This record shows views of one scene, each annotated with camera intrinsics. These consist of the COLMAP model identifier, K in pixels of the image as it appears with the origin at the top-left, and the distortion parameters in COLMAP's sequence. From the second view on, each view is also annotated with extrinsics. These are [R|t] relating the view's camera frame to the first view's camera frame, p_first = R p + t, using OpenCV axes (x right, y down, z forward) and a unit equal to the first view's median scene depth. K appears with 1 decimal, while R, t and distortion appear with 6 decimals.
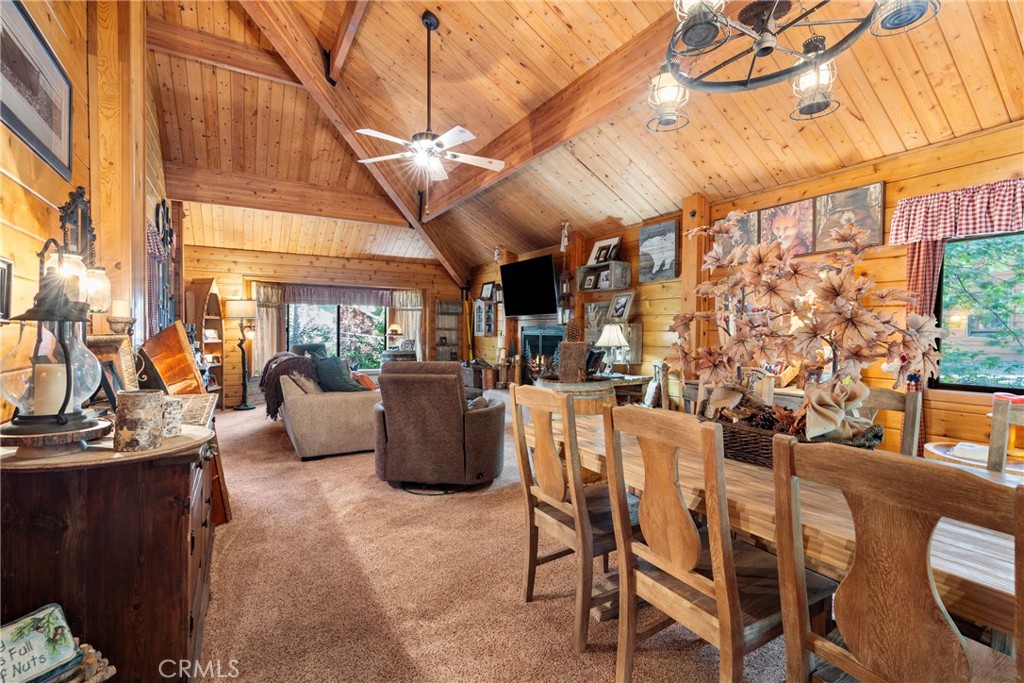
lens RADIAL K [[471.7, 0, 510.1], [0, 471.7, 338.9], [0, 0, 1]] dist [-0.000743, 0.000987]
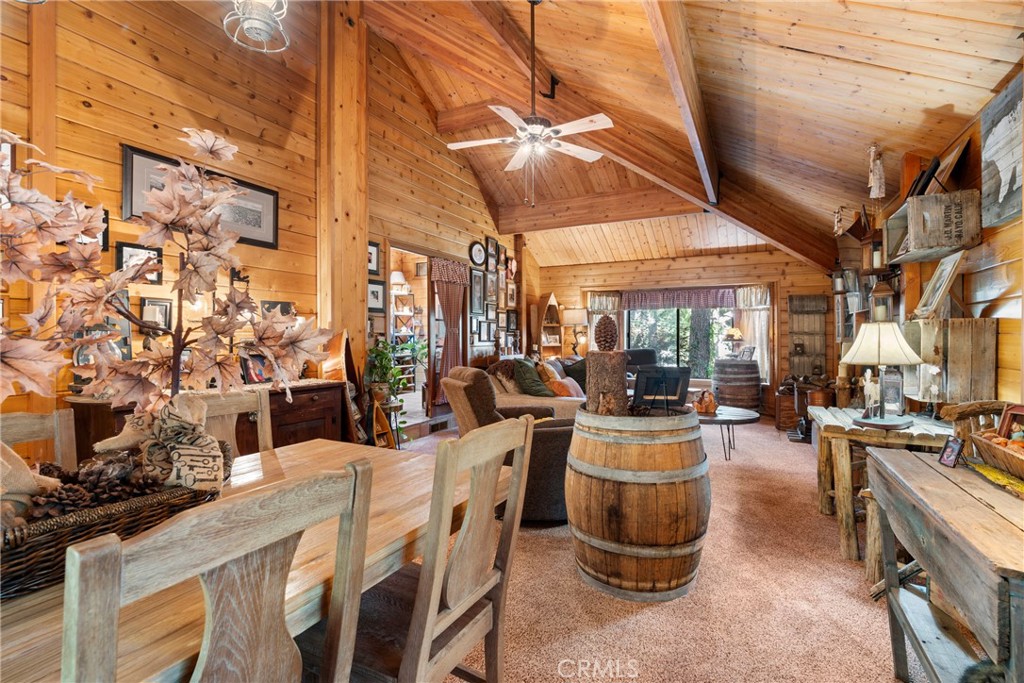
lens RADIAL K [[471.7, 0, 507.7], [0, 471.7, 337.5], [0, 0, 1]] dist [-0.000743, 0.000987]
pose [[0.519604, -0.000099, -0.854407, 0.299776], [-0.013251, 0.999879, -0.008175, -0.002209], [0.854305, 0.015570, 0.519539, 0.254924]]
